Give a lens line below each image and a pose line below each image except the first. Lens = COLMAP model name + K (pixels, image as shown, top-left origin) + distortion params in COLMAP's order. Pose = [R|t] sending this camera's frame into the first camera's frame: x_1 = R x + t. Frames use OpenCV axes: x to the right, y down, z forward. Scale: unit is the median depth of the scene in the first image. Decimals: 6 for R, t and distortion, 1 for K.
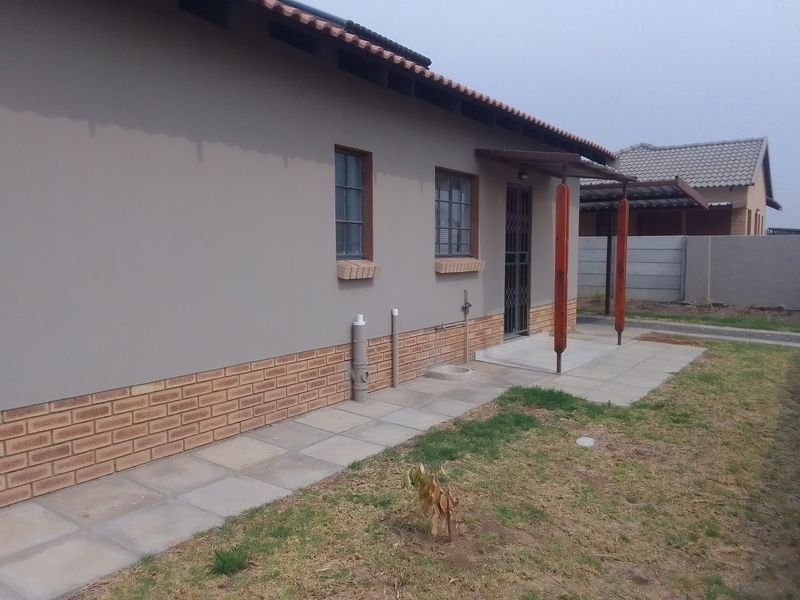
lens RADIAL K [[634.7, 0, 400.0], [0, 634.7, 300.0], [0, 0, 1]] dist [0.112095, -0.167938]
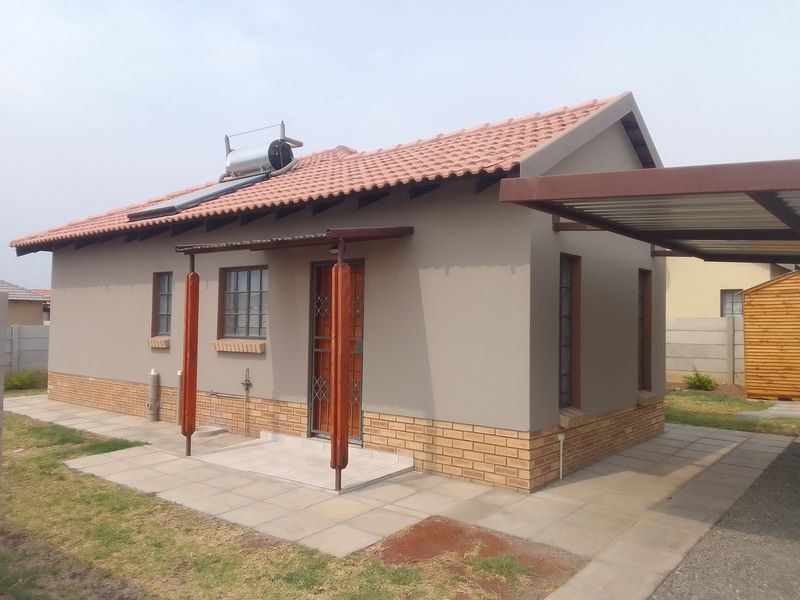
lens RADIAL K [[634.7, 0, 400.0], [0, 634.7, 300.0], [0, 0, 1]] dist [0.112095, -0.167938]
pose [[-0.087081, -0.045625, -0.995156, 1.227002], [-0.098080, 0.994490, -0.037012, -0.122804], [0.991361, 0.094382, -0.091076, 1.381417]]
